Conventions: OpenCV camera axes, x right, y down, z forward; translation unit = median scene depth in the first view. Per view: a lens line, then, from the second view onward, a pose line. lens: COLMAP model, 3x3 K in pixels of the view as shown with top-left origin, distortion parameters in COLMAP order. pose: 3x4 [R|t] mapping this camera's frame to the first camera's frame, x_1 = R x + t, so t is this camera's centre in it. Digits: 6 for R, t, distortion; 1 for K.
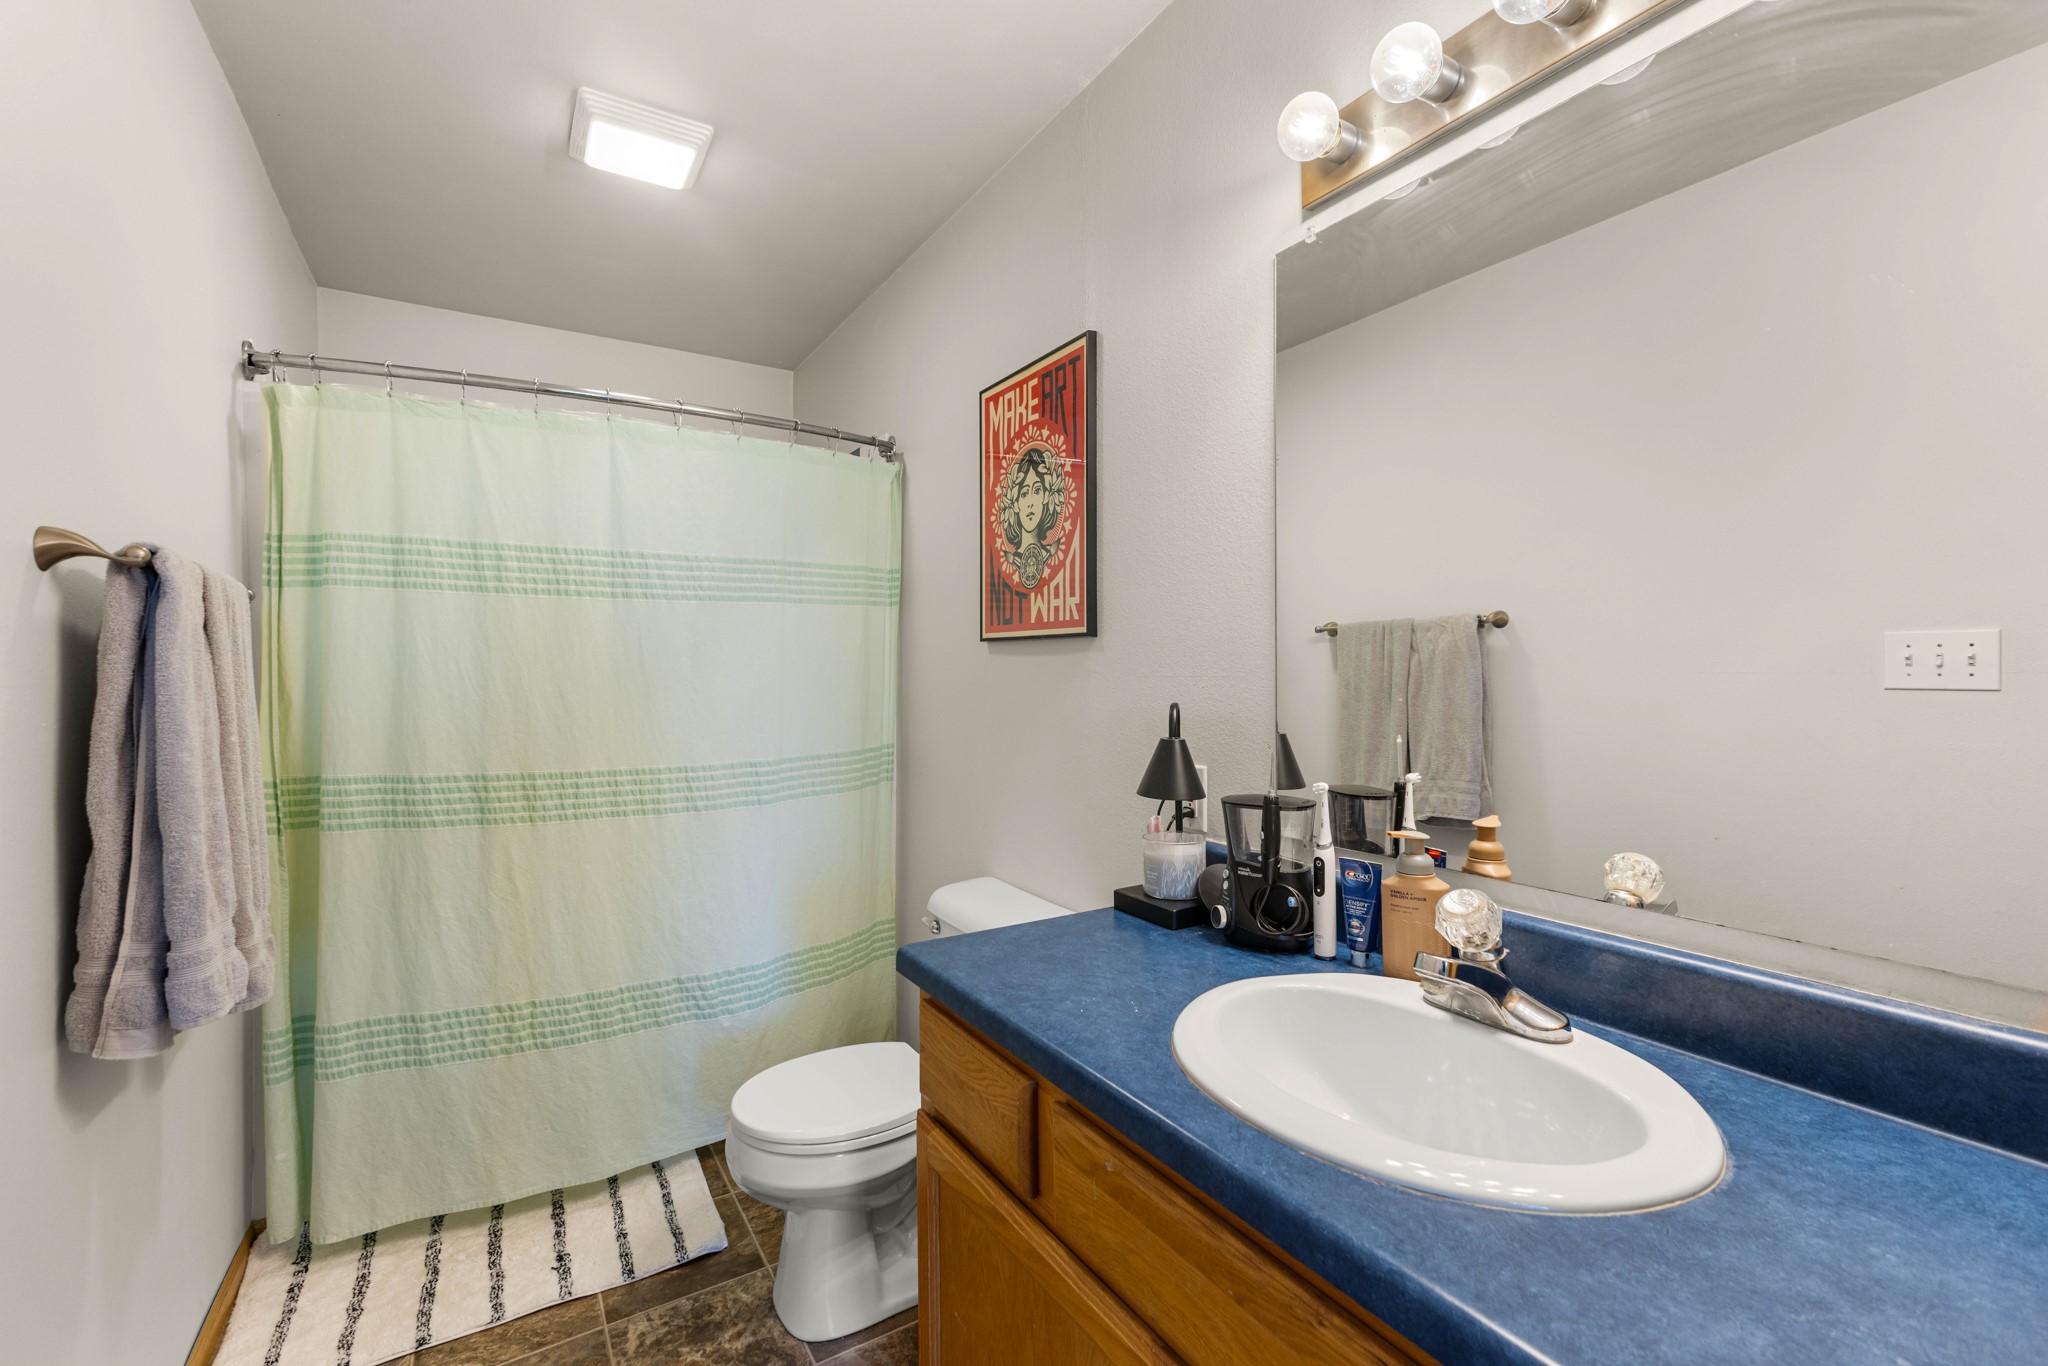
lens RADIAL K [[887.6, 0, 1029.8], [0, 887.6, 677.1], [0, 0, 1]] dist [0.007431, -0.000094]
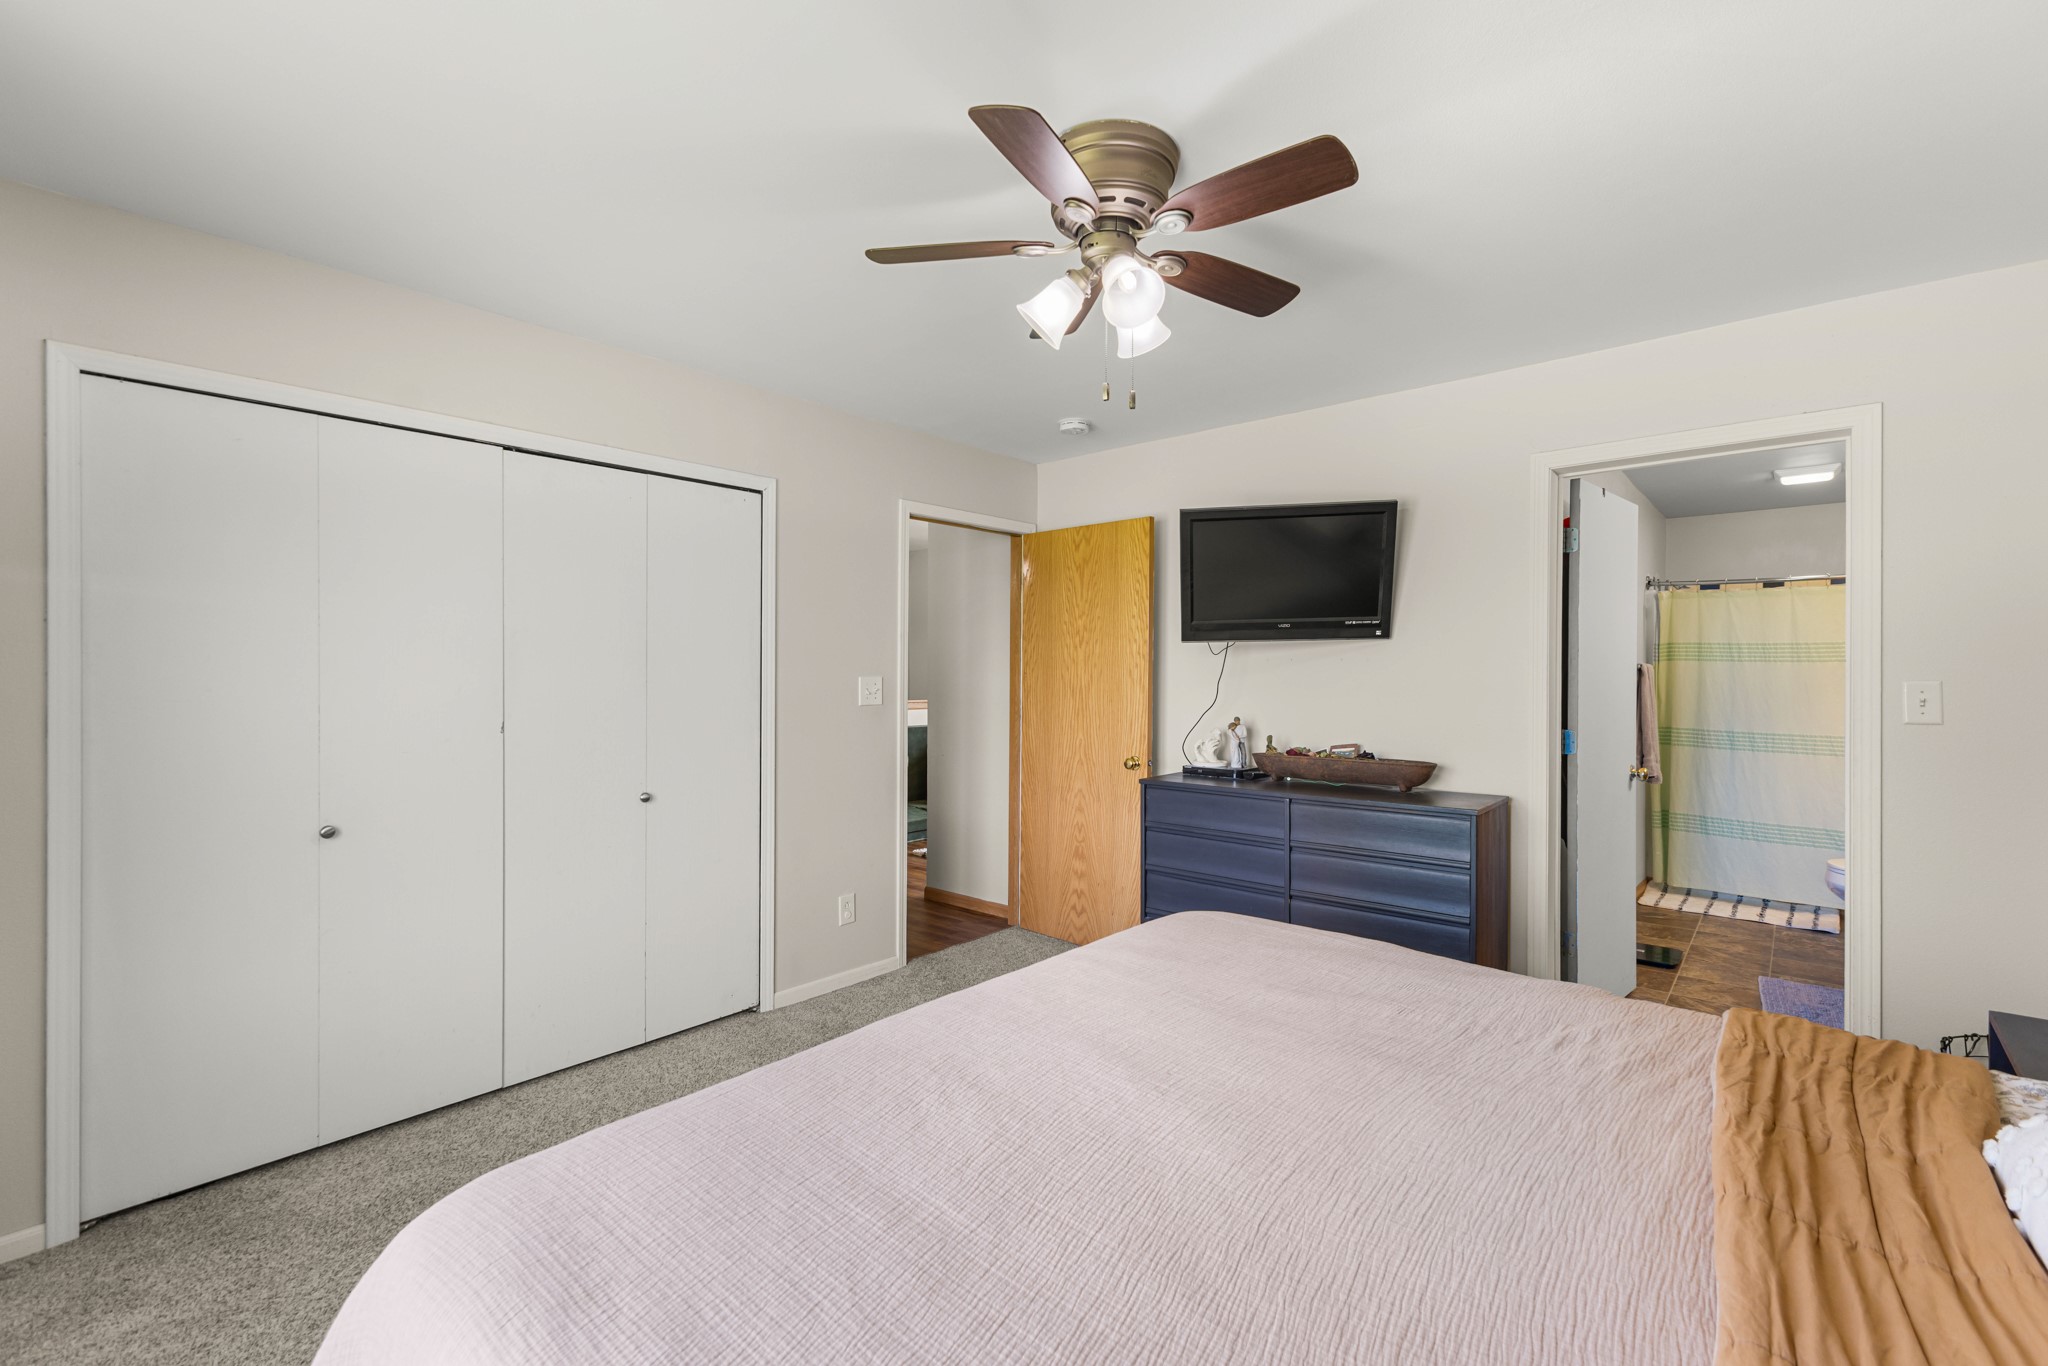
lens RADIAL K [[887.6, 0, 1029.8], [0, 887.6, 677.1], [0, 0, 1]] dist [0.007431, -0.000094]
pose [[0.309017, 0.006327, -0.951035, 1.296083], [-0.007611, 0.999962, 0.004180, -0.045652], [0.951026, 0.005947, 0.309054, -1.855668]]
